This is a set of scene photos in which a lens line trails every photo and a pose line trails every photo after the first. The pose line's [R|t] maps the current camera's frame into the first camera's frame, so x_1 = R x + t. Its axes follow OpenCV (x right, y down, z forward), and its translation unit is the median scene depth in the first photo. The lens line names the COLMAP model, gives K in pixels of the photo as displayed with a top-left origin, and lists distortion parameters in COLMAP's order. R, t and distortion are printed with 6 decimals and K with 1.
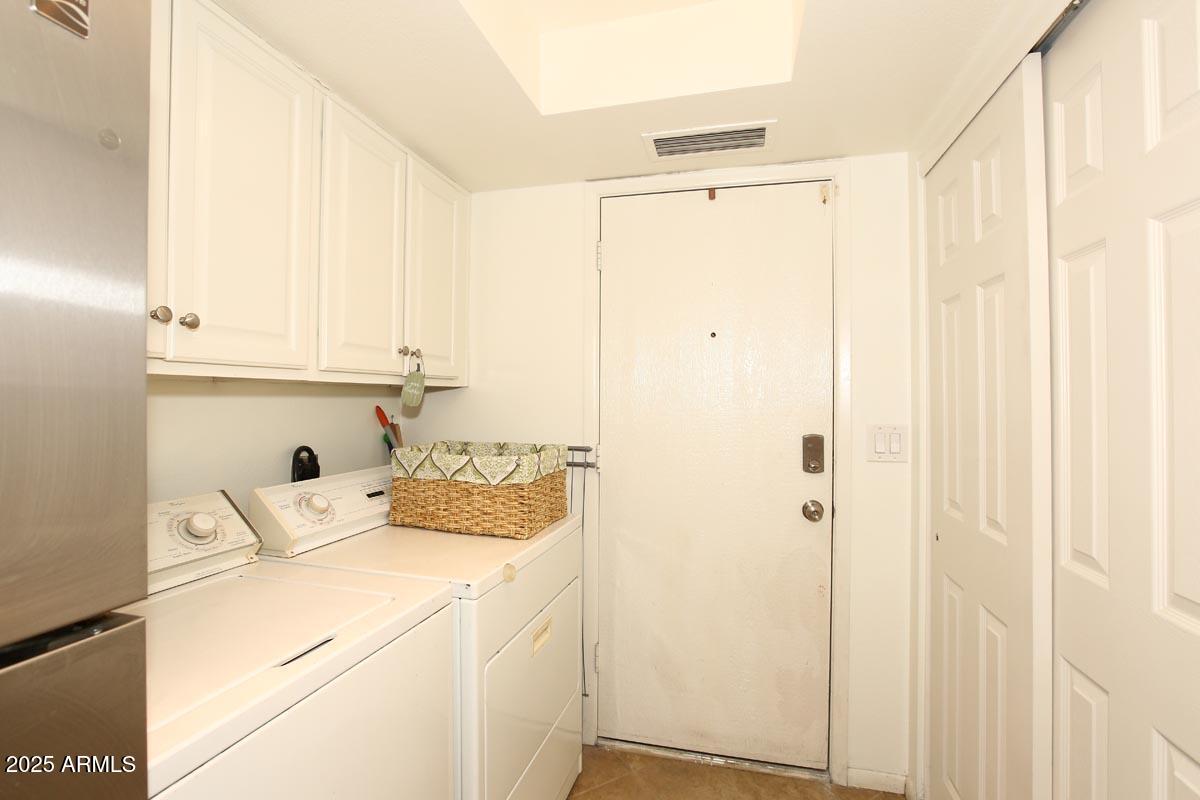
lens RADIAL K [[553.2, 0, 604.3], [0, 553.2, 396.0], [0, 0, 1]] dist [-0.027288, -0.000304]
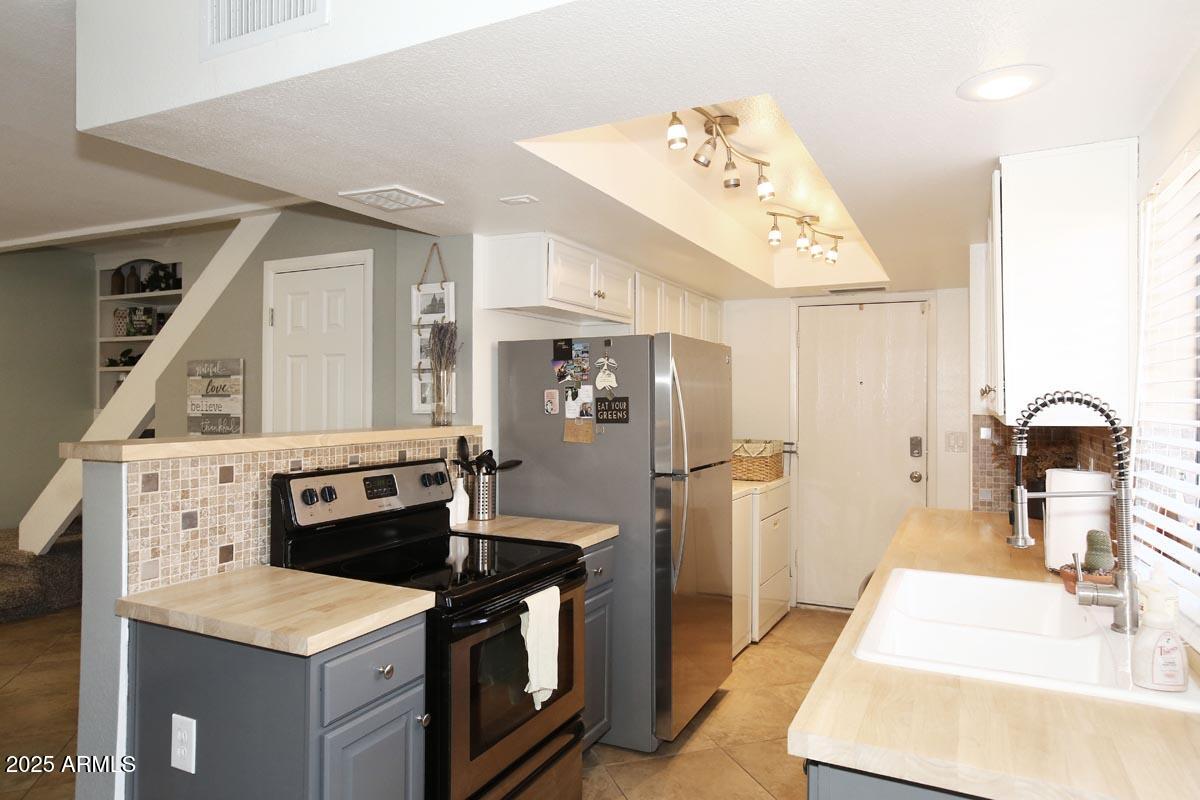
lens RADIAL K [[781.7, 0, 596.7], [0, 781.7, 397.6], [0, 0, 1]] dist [-0.051646, 0.005536]
pose [[0.977257, -0.001352, -0.212053, -0.124148], [0.001904, 0.999995, 0.002395, -0.070774], [0.212049, -0.002744, 0.977255, -1.811534]]
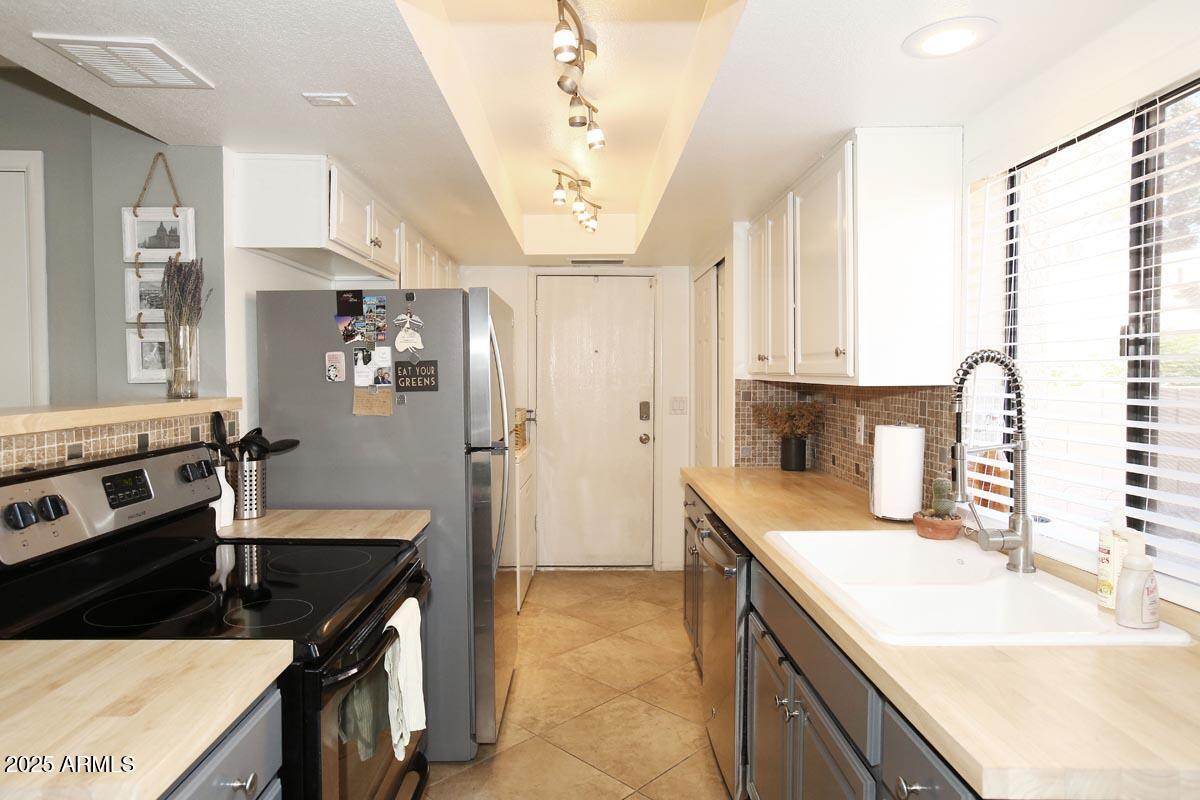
lens RADIAL K [[713.9, 0, 600.5], [0, 713.9, 399.1], [0, 0, 1]] dist [-0.036654, 0.014169]
pose [[0.961515, -0.013851, 0.274405, -0.502693], [0.002077, 0.999066, 0.043152, -0.052316], [-0.274746, -0.040921, 0.960646, -1.492336]]
